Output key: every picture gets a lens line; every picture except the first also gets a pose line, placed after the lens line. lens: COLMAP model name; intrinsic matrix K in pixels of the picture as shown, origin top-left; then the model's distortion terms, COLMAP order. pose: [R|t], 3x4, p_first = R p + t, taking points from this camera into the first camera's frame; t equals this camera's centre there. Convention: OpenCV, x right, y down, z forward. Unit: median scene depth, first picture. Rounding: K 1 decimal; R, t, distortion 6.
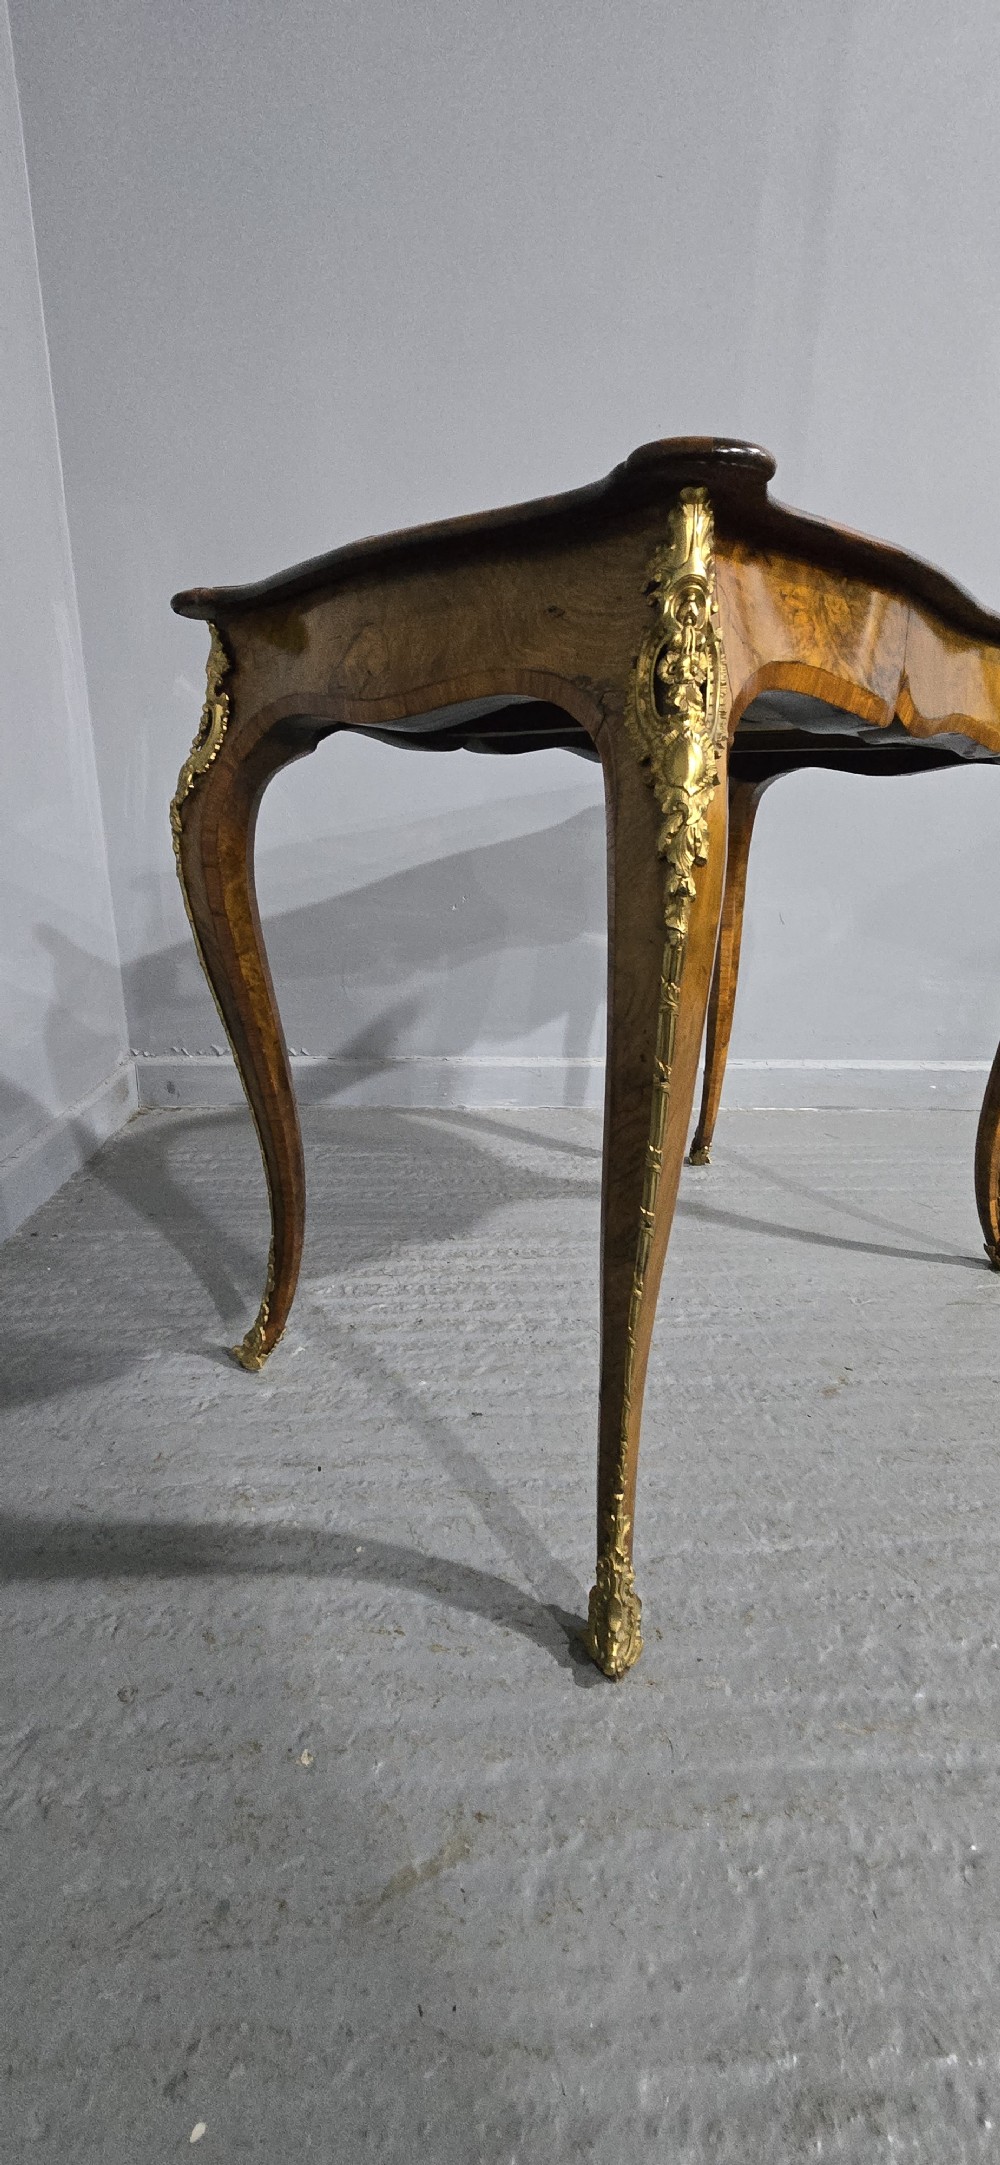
lens RADIAL K [[908.9, 0, 490.6], [0, 908.9, 1092.9], [0, 0, 1]] dist [-0.004430, 0.001968]
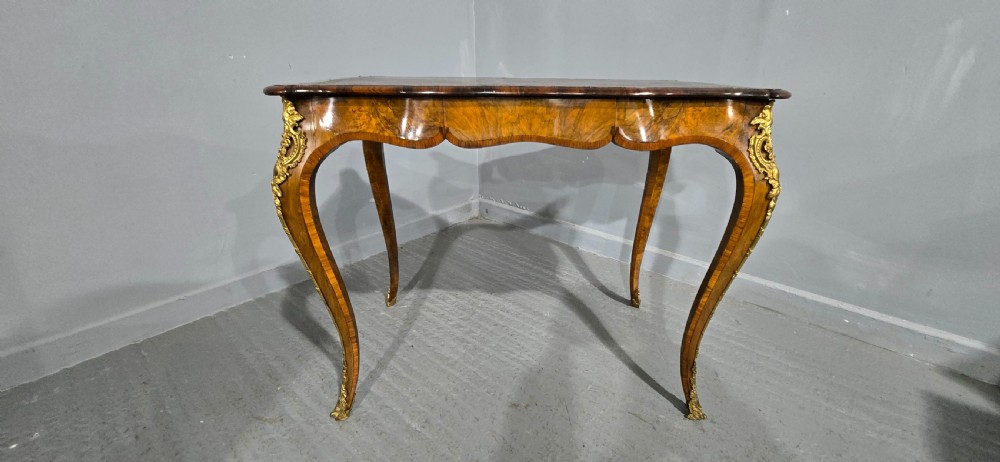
lens RADIAL K [[414.1, 0, 493.8], [0, 414.1, 238.4], [0, 0, 1]] dist [-0.003394, 0.000943]
pose [[0.706227, 0.263425, -0.657154, 1.128467], [-0.203458, 0.964562, 0.168000, -0.313276], [0.678121, 0.015057, 0.734796, 0.207948]]
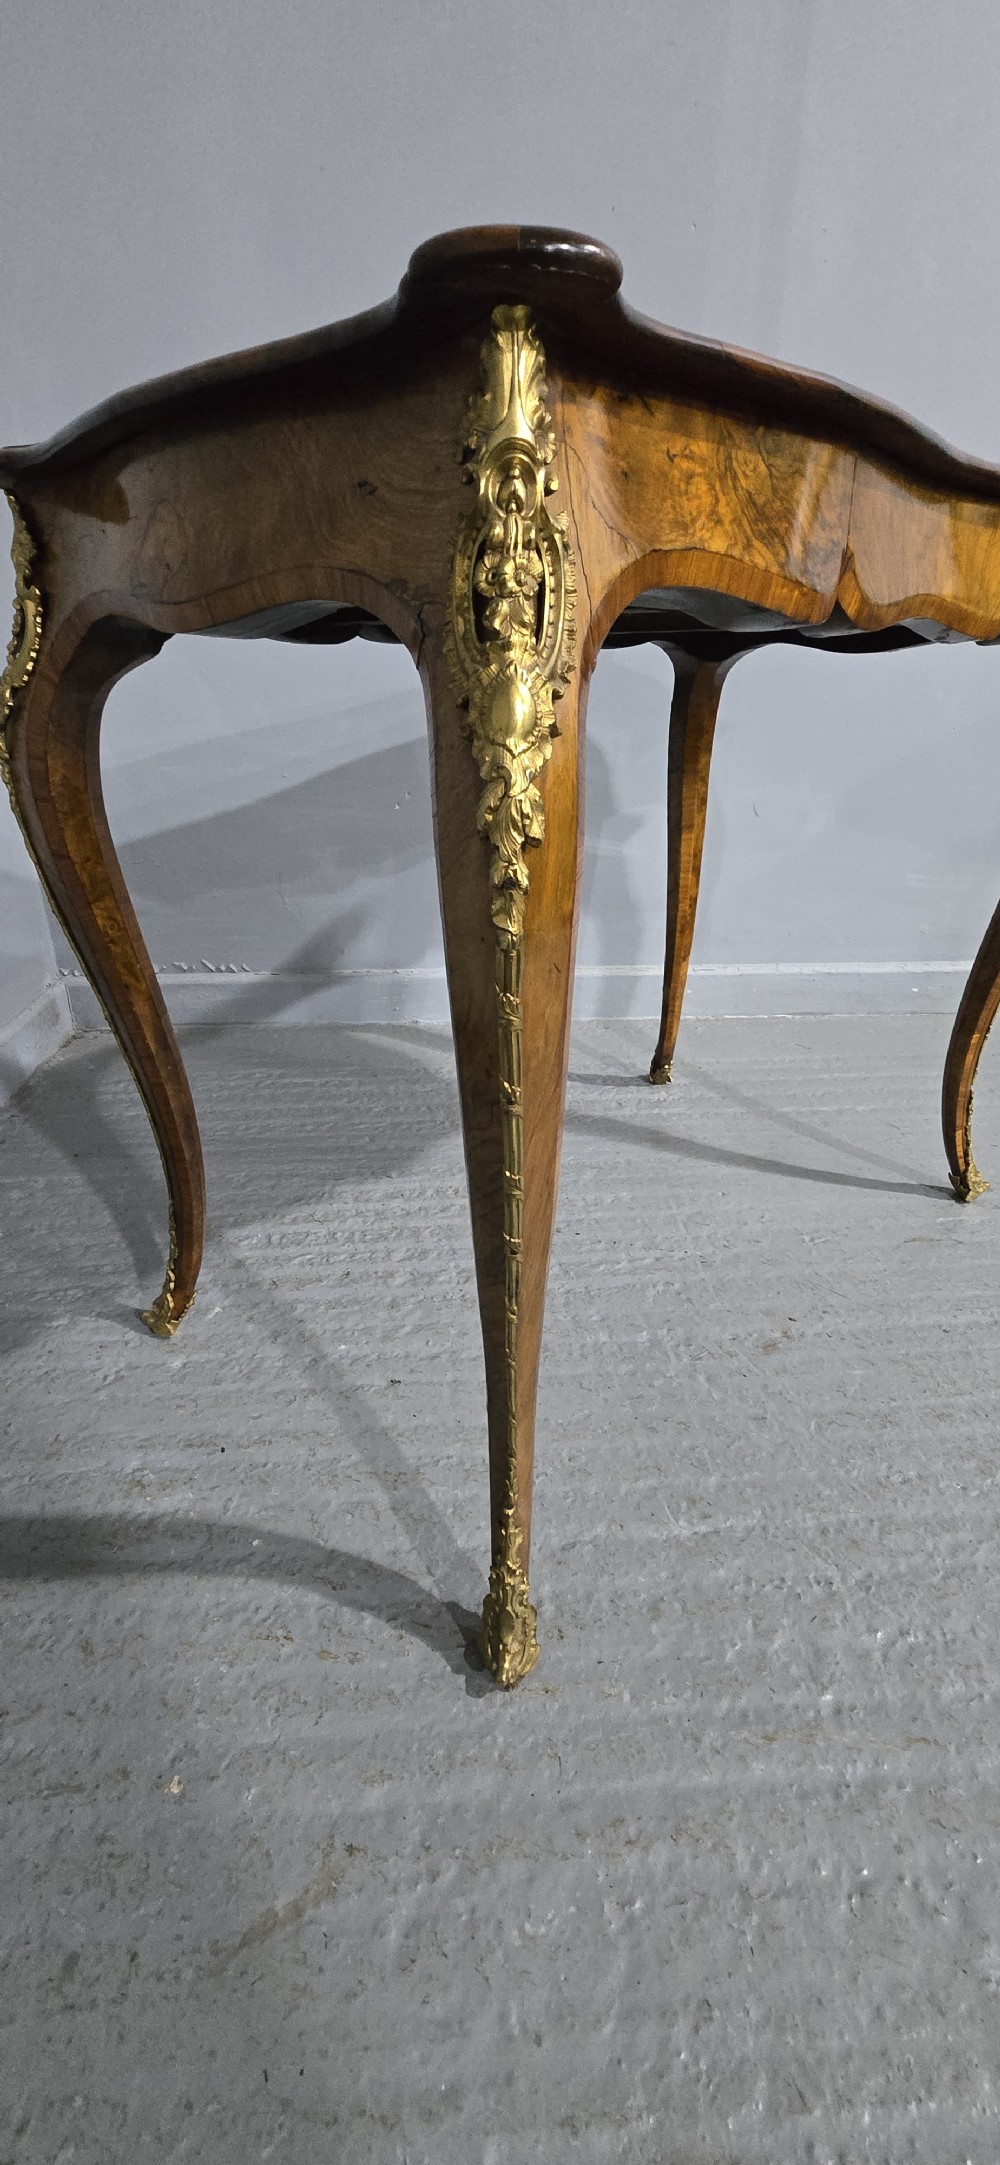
lens RADIAL K [[908.9, 0, 492.6], [0, 908.9, 1098.7], [0, 0, 1]] dist [-0.004430, 0.001968]
pose [[0.999786, -0.020647, -0.000980, 0.108854], [0.020580, 0.989860, 0.140551, -0.083397], [-0.001932, -0.140541, 0.990073, 0.114633]]
